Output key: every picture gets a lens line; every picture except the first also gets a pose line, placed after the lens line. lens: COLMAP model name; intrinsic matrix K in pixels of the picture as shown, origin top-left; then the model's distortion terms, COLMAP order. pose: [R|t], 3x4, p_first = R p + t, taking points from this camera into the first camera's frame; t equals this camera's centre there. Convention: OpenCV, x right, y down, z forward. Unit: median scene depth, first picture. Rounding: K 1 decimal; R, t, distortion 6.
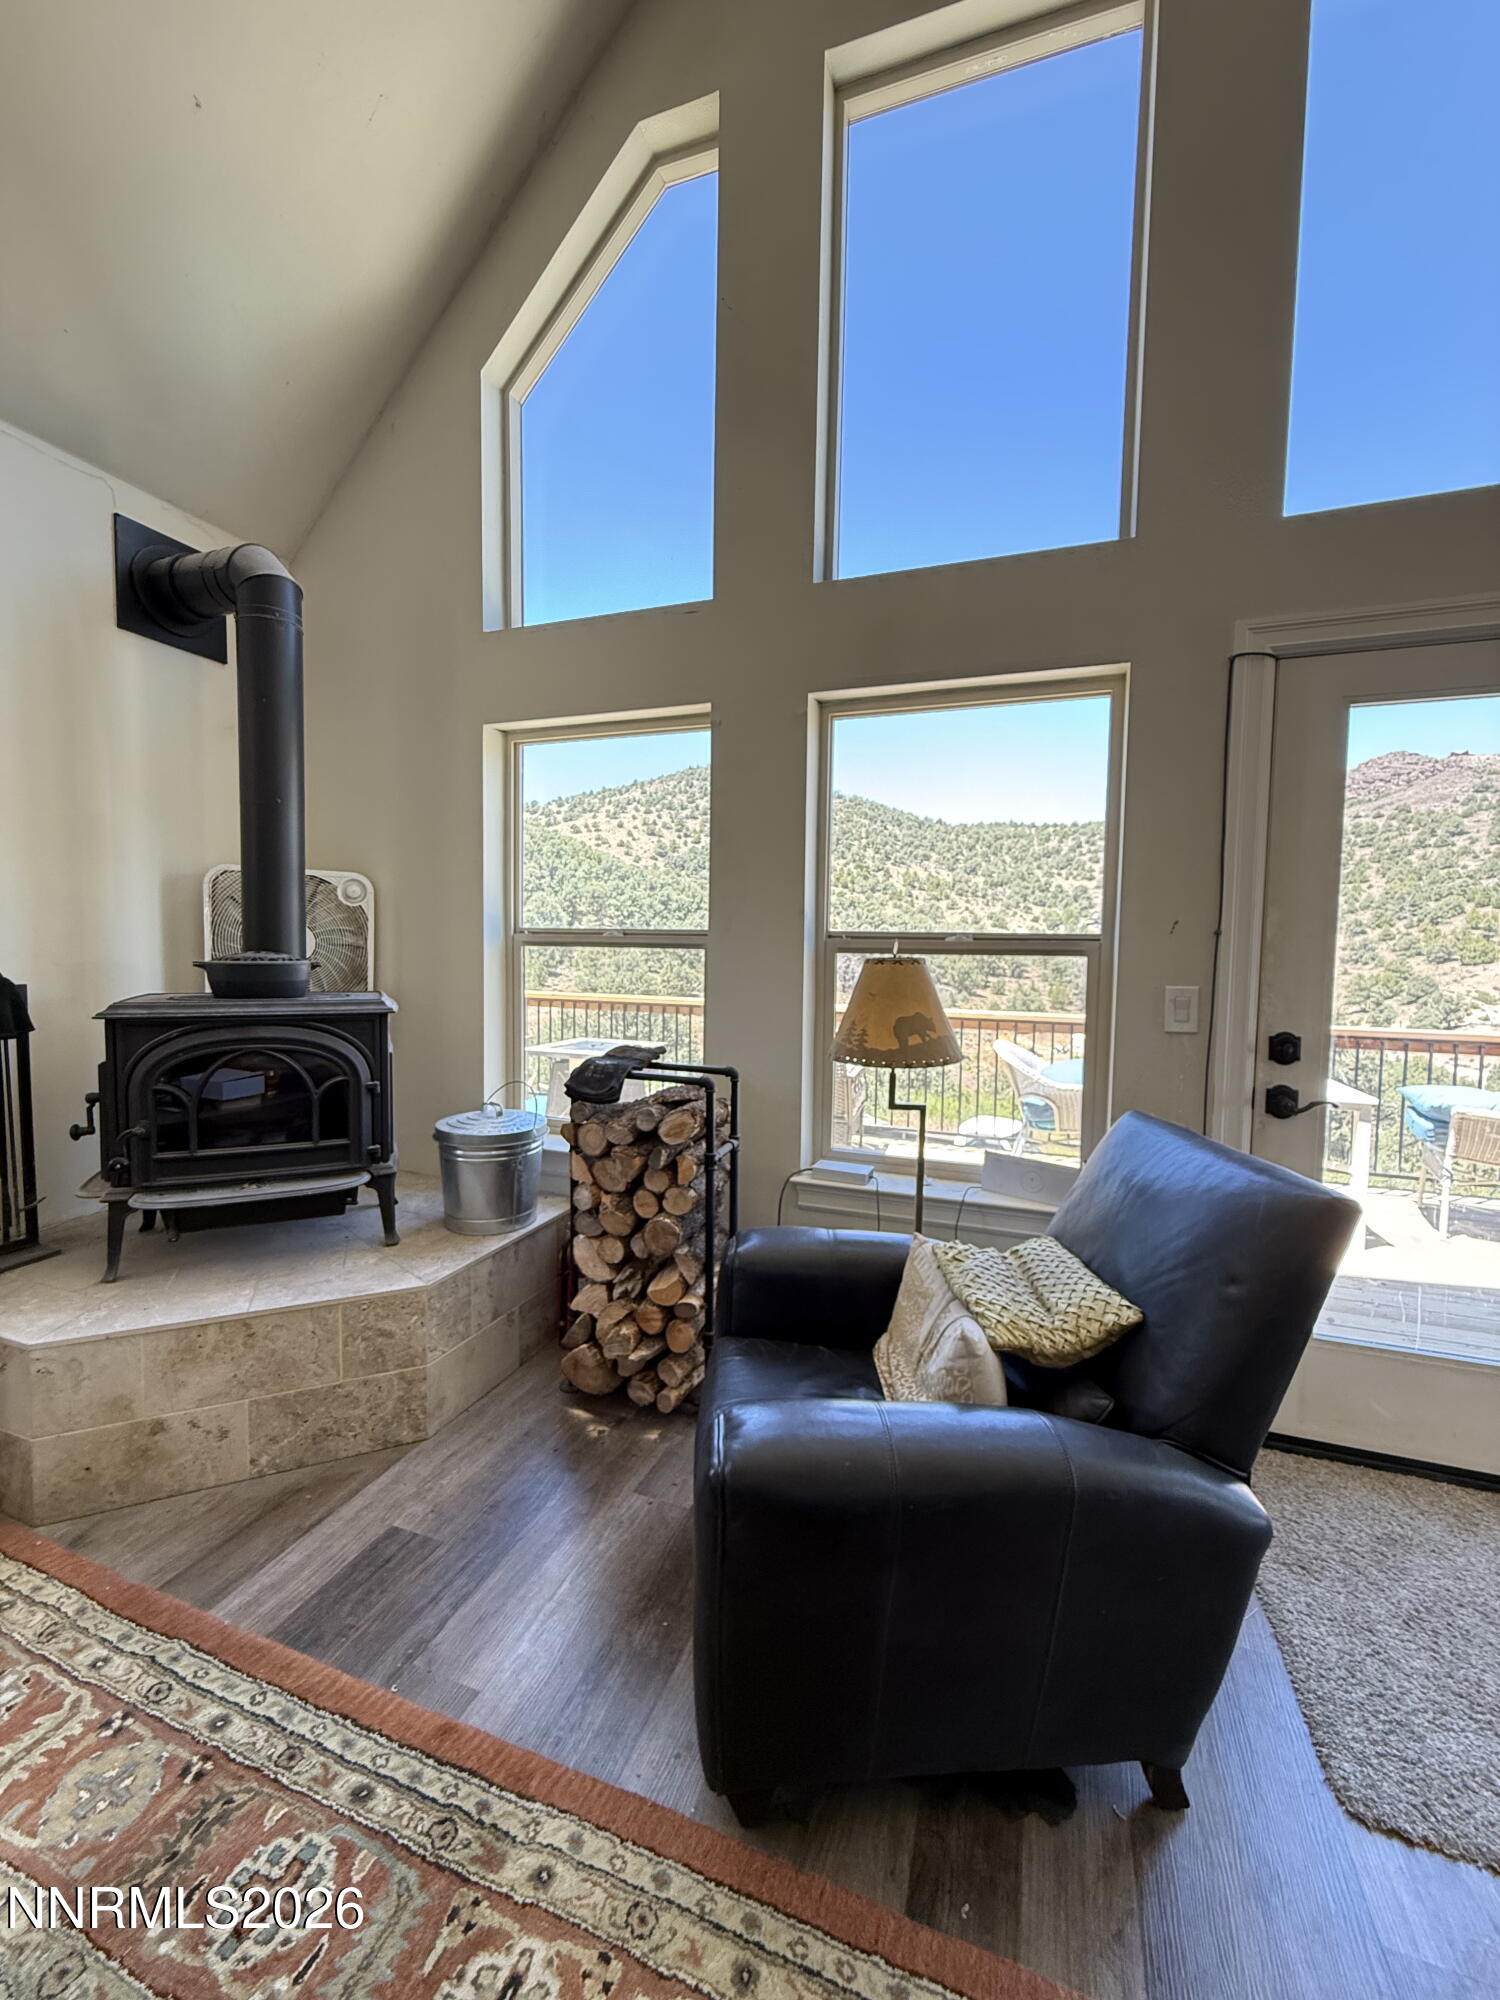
lens RADIAL K [[793.7, 0, 767.9], [0, 793.7, 994.3], [0, 0, 1]] dist [-0.000593, 0.001121]
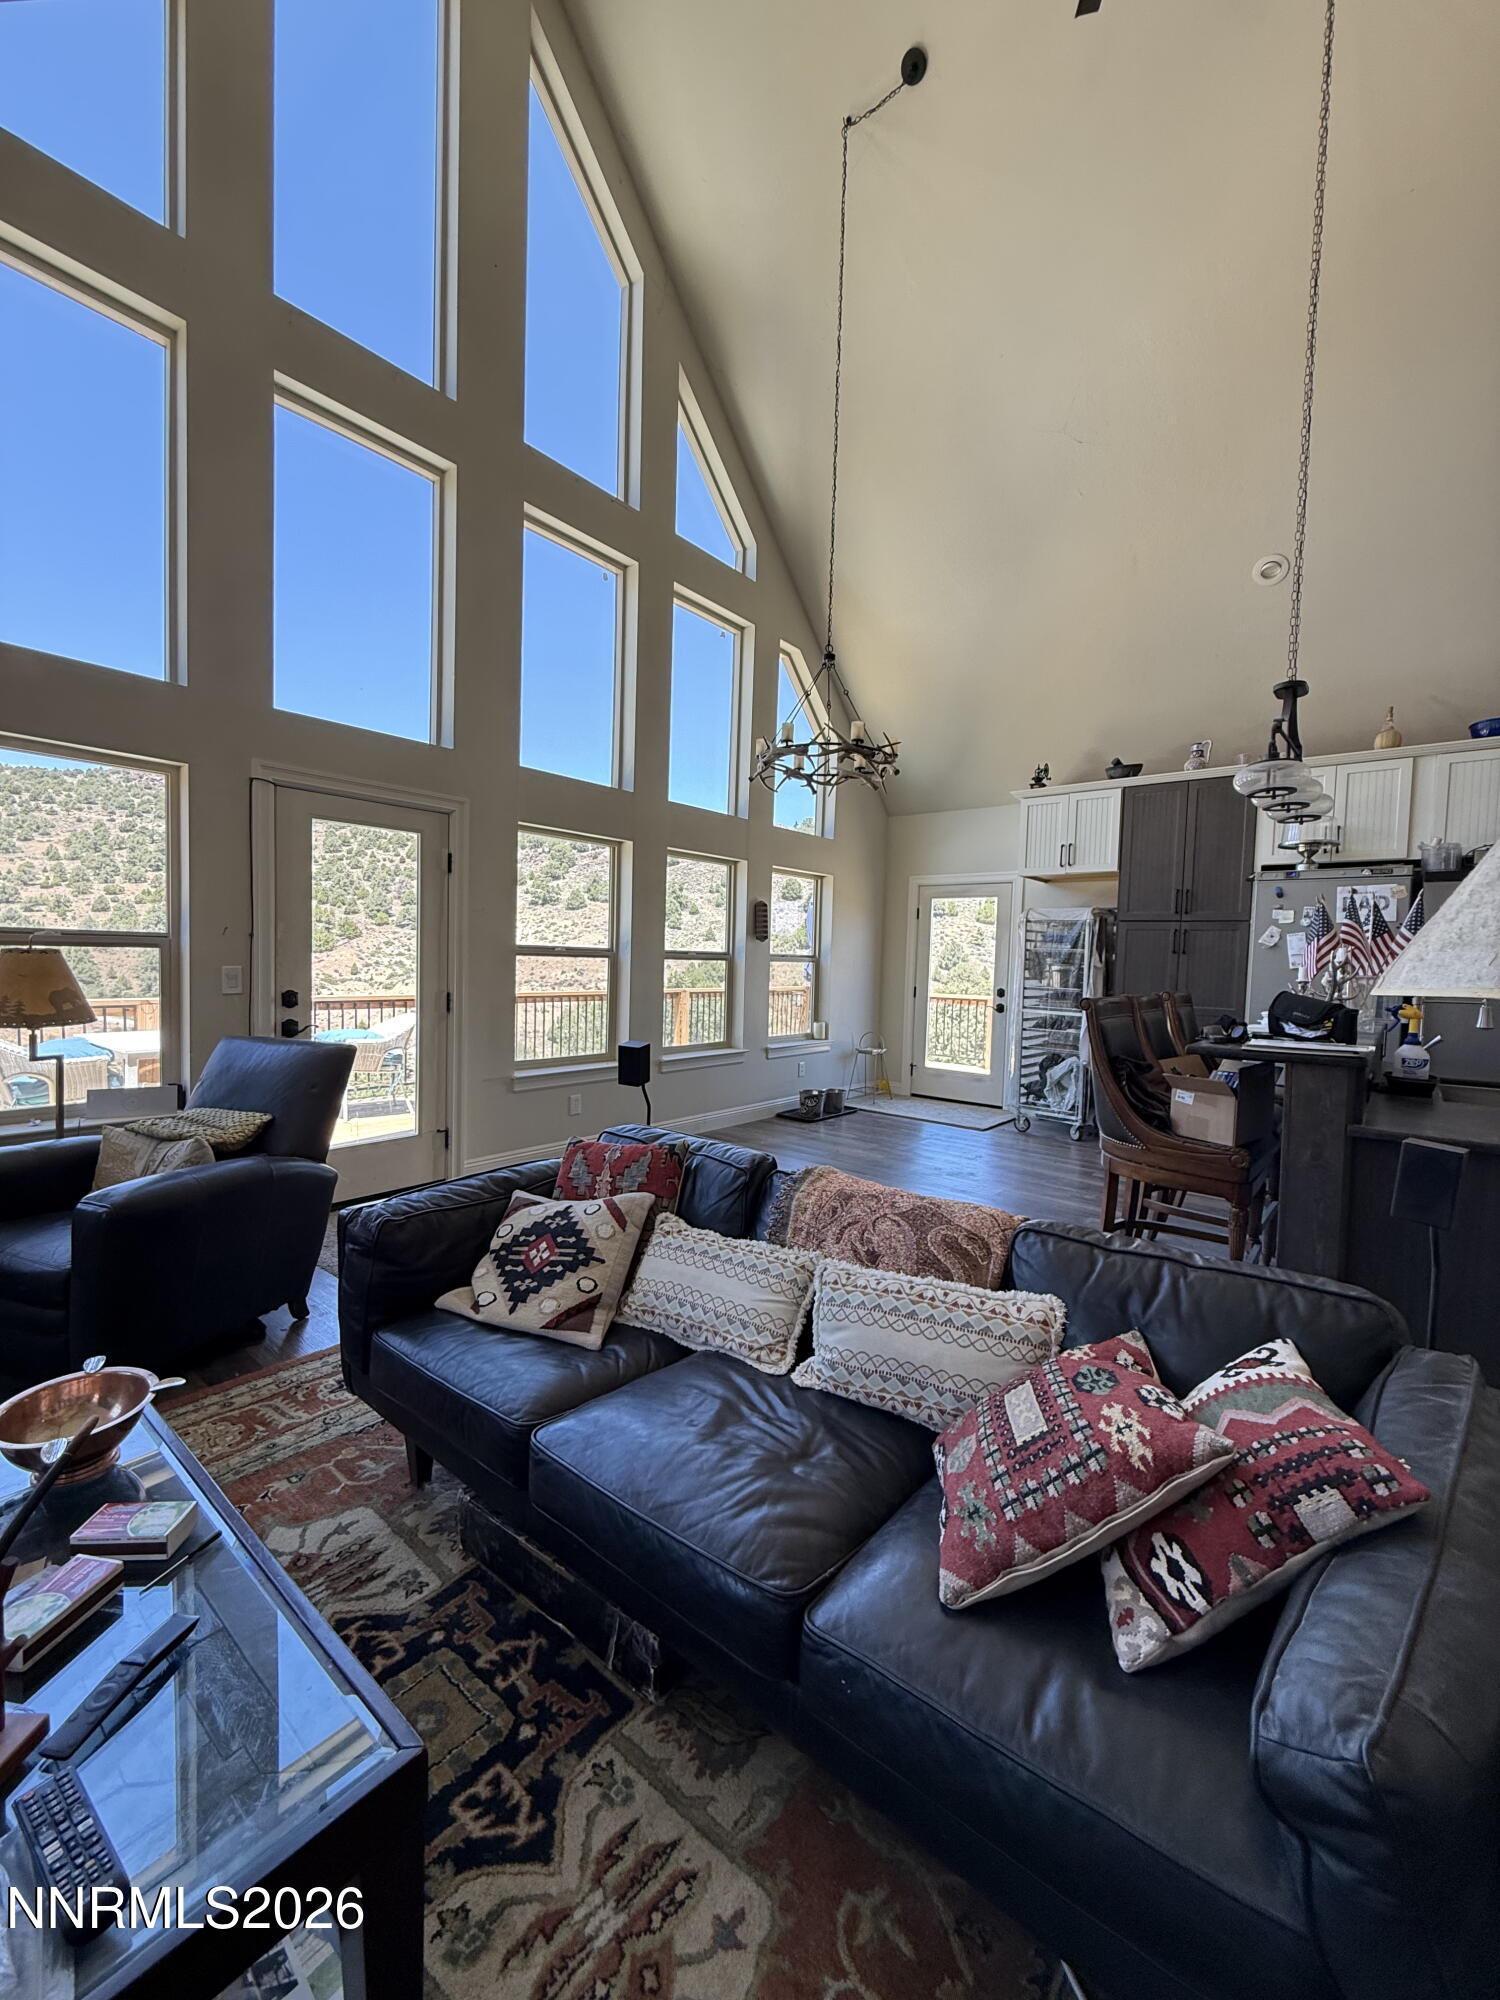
lens RADIAL K [[793.7, 0, 747.5], [0, 793.7, 999.6], [0, 0, 1]] dist [-0.000593, 0.001121]
pose [[0.343105, -0.057023, 0.937565, -0.639403], [0.035792, 0.998224, 0.047614, 0.018456], [-0.938615, 0.017221, 0.344537, -0.565536]]
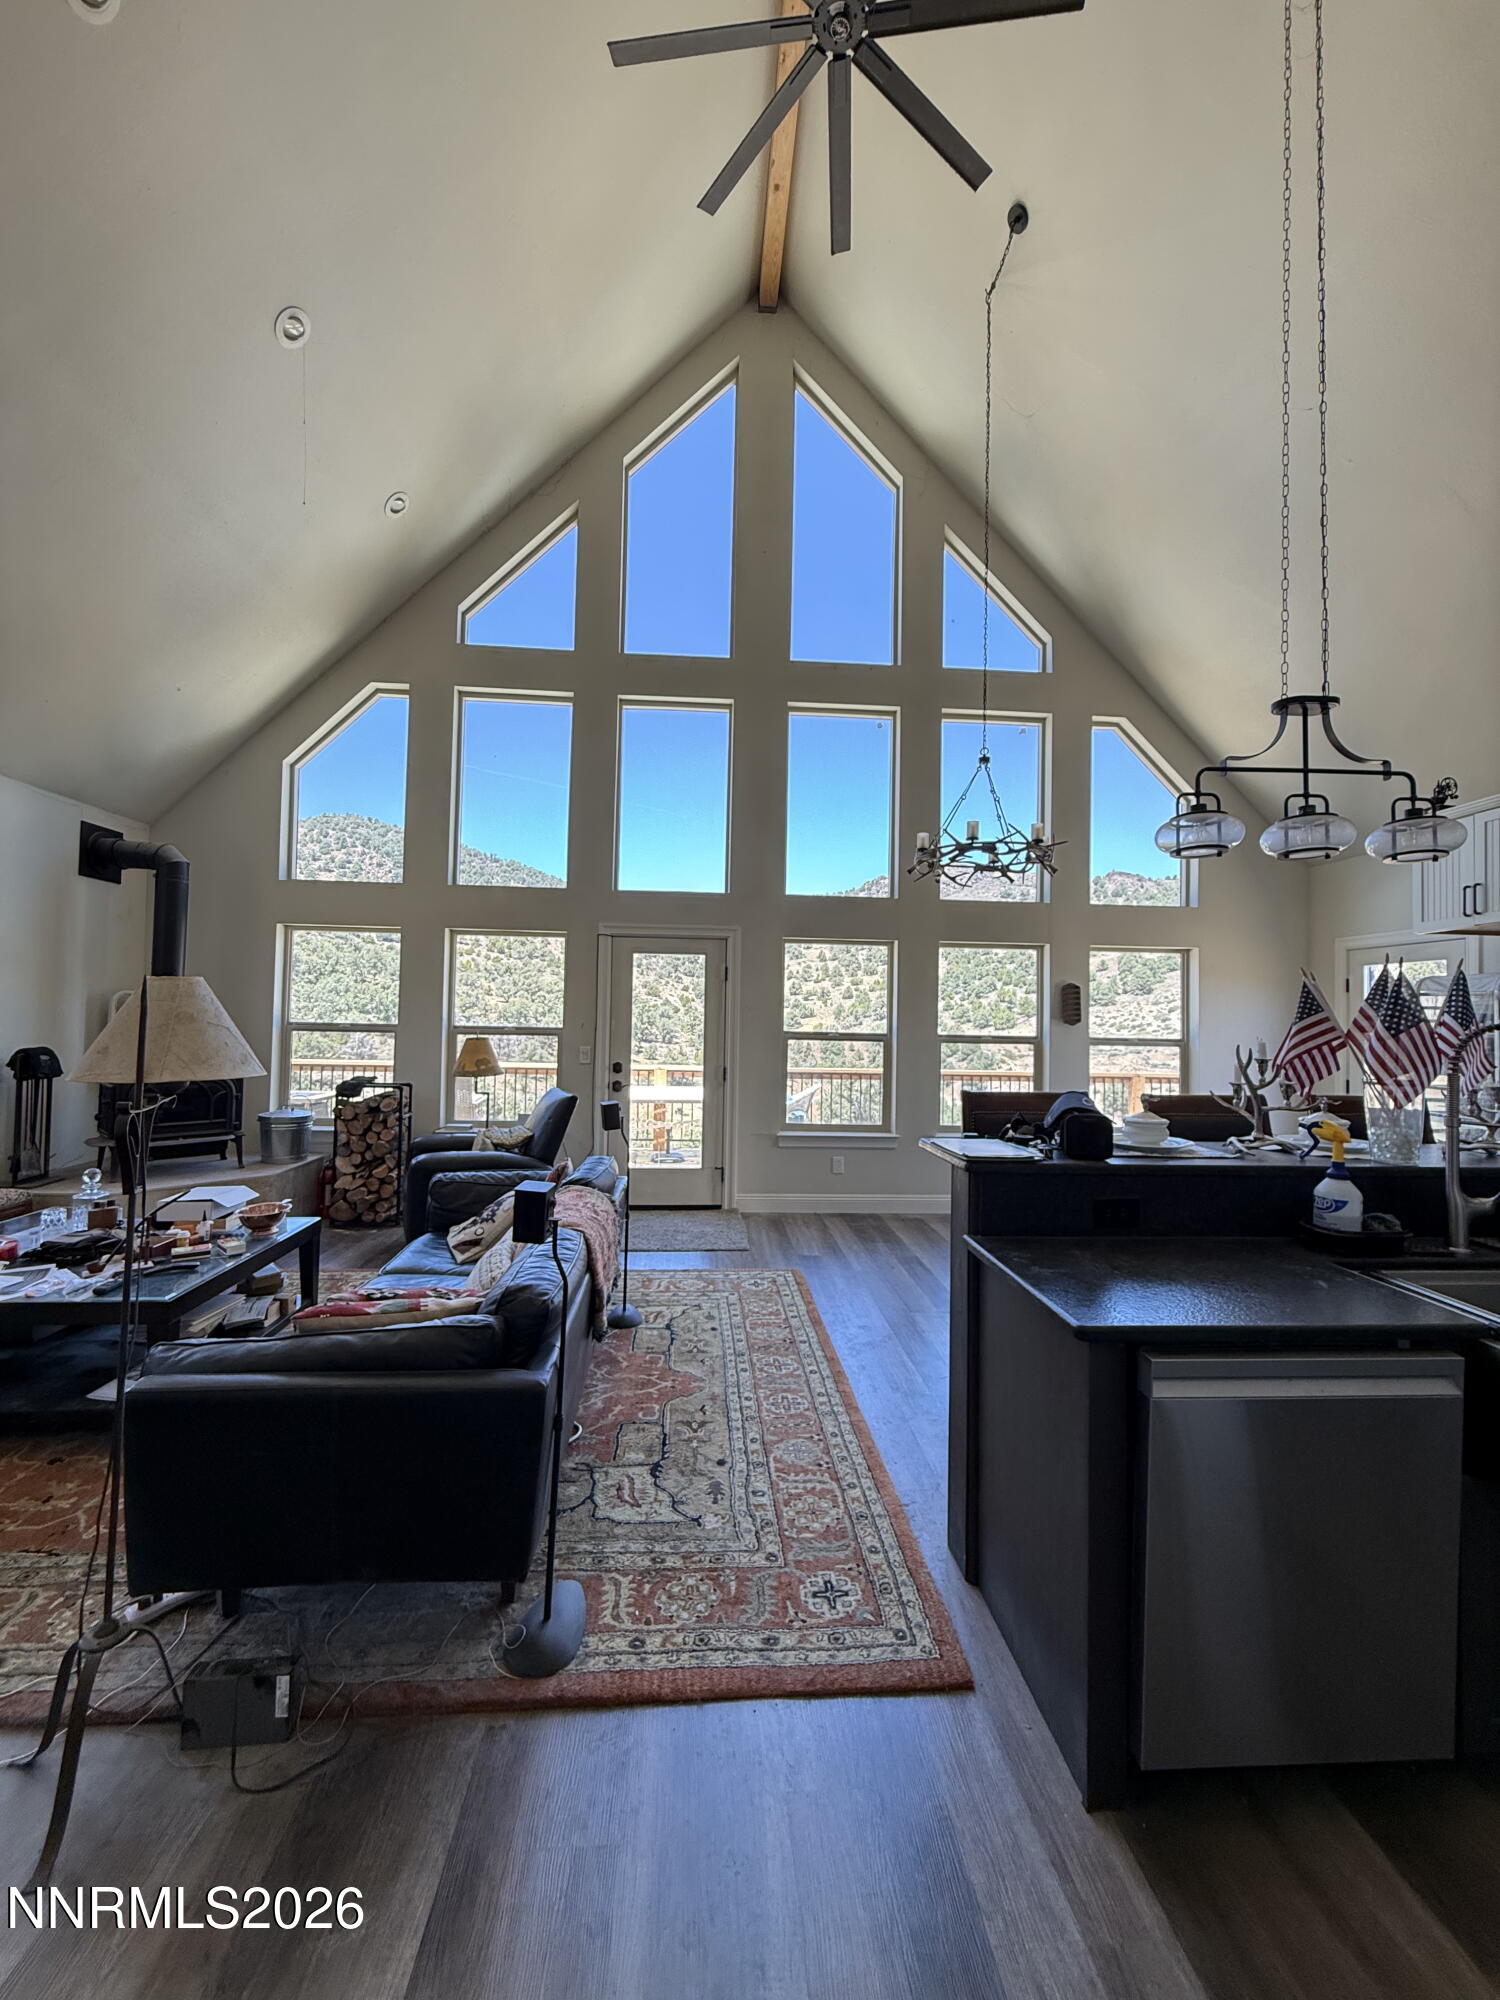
lens RADIAL K [[793.7, 0, 750.3], [0, 793.7, 997.1], [0, 0, 1]] dist [-0.000593, 0.001121]
pose [[0.921127, 0.012070, 0.389076, -0.035348], [0.018881, 0.996957, -0.075626, 0.036418], [-0.388805, 0.077007, 0.918096, -1.718472]]
